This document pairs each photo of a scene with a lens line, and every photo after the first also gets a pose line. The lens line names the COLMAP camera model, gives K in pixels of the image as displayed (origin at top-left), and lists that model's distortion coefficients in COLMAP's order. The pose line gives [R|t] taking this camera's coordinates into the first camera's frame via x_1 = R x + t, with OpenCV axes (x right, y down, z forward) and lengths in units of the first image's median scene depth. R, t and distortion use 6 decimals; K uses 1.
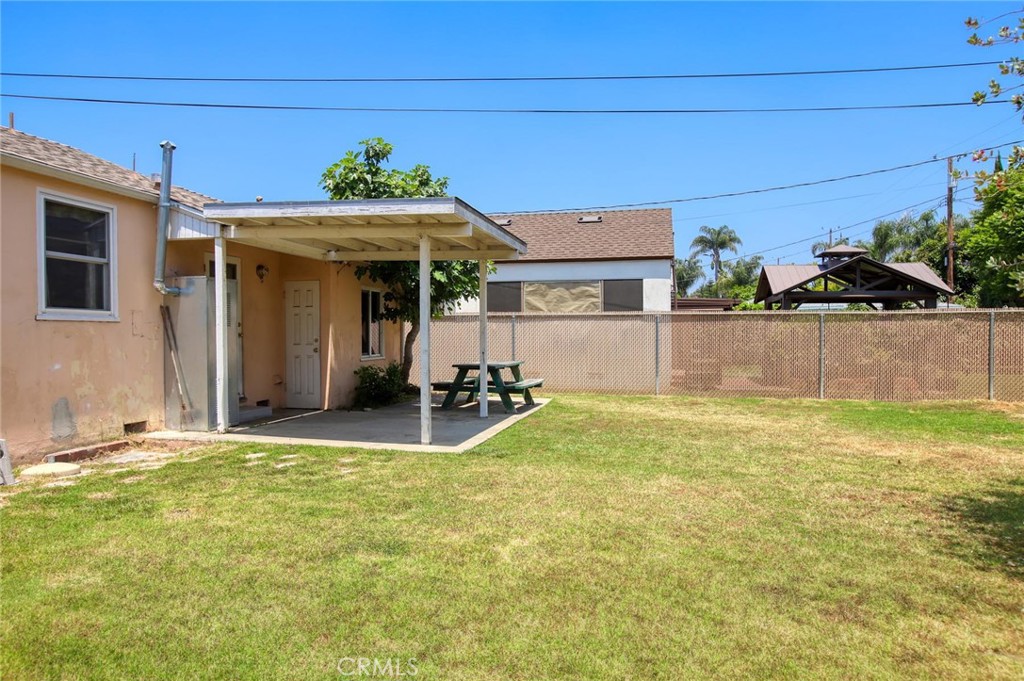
lens RADIAL K [[674.5, 0, 512.0], [0, 674.5, 340.5], [0, 0, 1]] dist [0.002836, 0.002309]
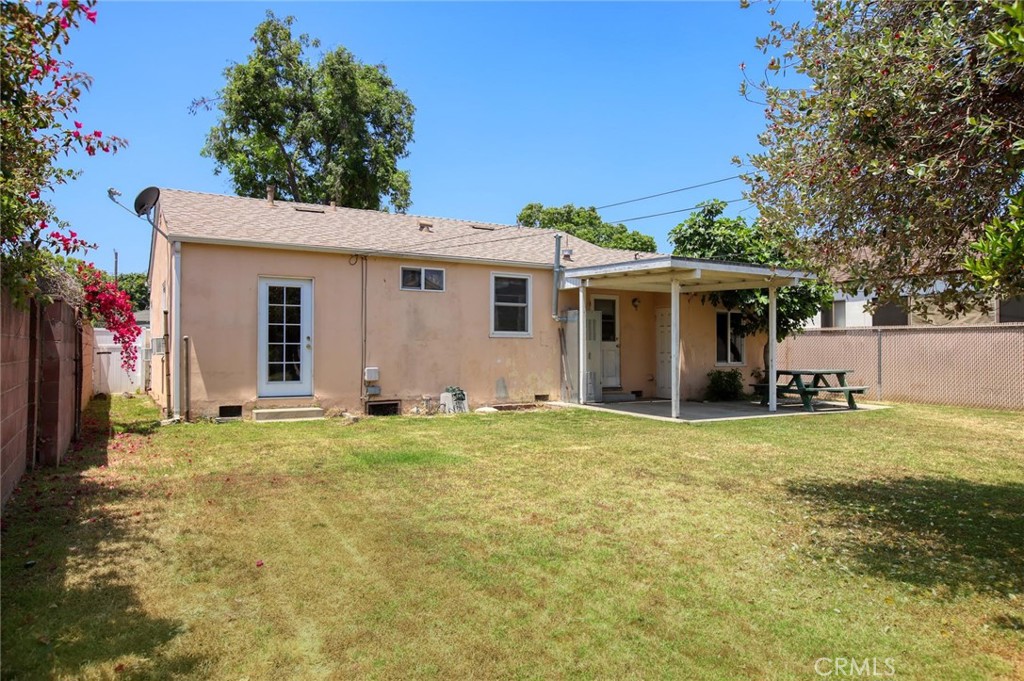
lens RADIAL K [[674.5, 0, 512.0], [0, 674.5, 340.5], [0, 0, 1]] dist [0.002836, 0.002309]
pose [[0.702507, -0.003892, -0.711666, 0.634077], [-0.011440, 0.999794, -0.016760, 0.009647], [0.711585, 0.019915, 0.702318, -0.293581]]
